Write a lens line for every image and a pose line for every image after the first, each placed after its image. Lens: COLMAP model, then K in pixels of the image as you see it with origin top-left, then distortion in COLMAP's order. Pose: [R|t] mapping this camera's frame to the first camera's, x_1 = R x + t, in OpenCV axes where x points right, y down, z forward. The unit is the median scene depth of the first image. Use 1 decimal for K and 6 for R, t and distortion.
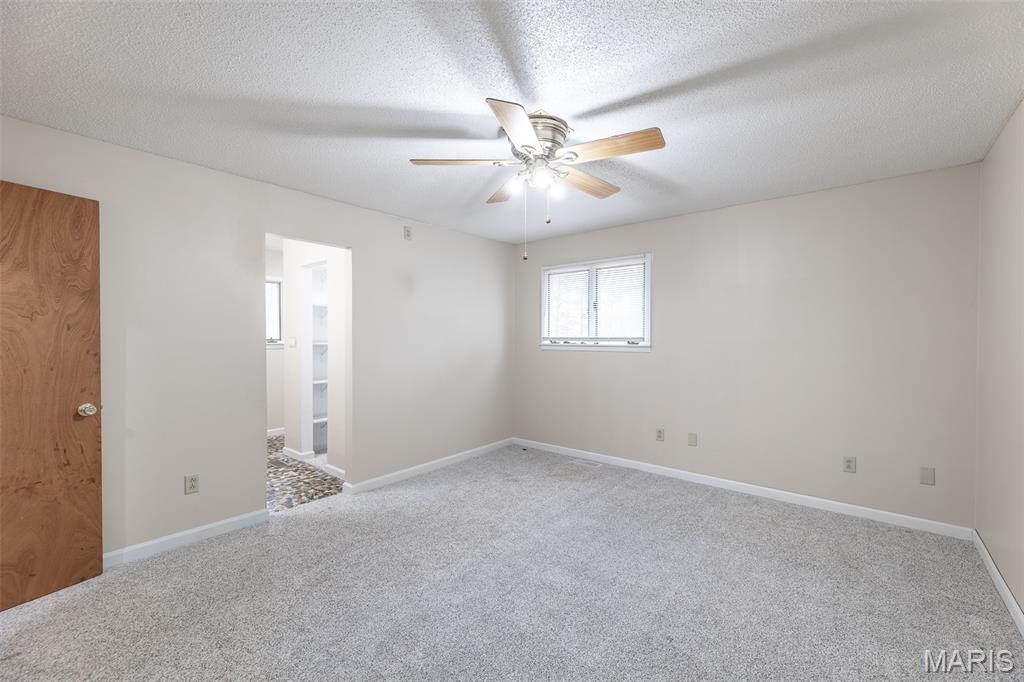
lens RADIAL K [[415.4, 0, 506.7], [0, 415.4, 342.2], [0, 0, 1]] dist [-0.001822, 0.000040]
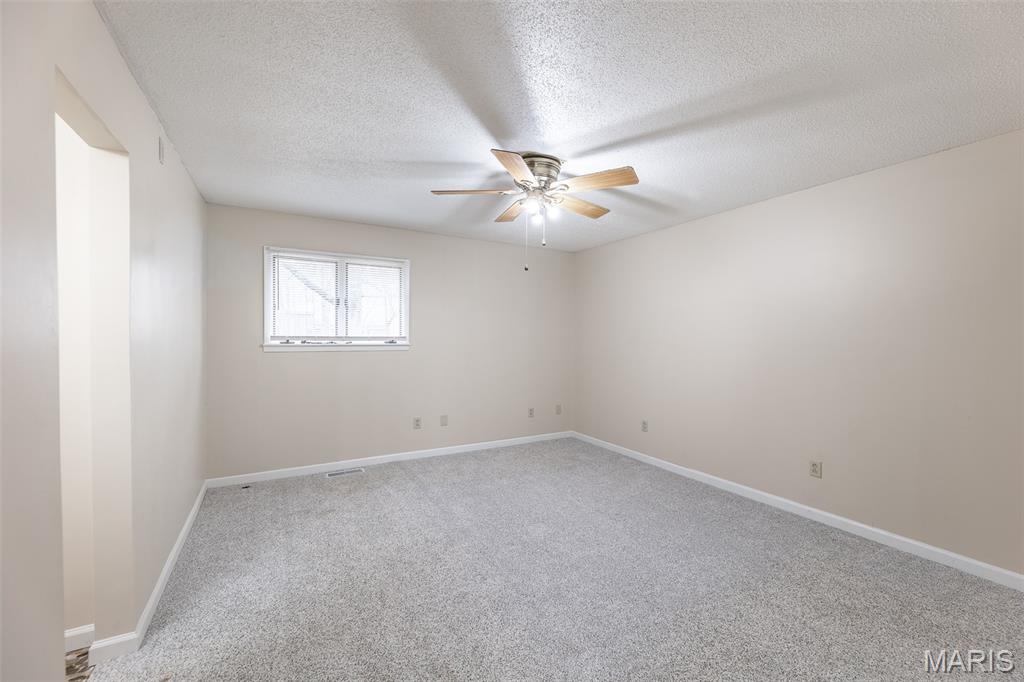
lens RADIAL K [[415.4, 0, 527.3], [0, 415.4, 342.1], [0, 0, 1]] dist [-0.001822, 0.000040]
pose [[0.344878, -0.010851, 0.938585, -0.570589], [0.008401, 0.999929, 0.008474, -0.003382], [-0.938610, 0.004962, 0.344945, 0.325738]]
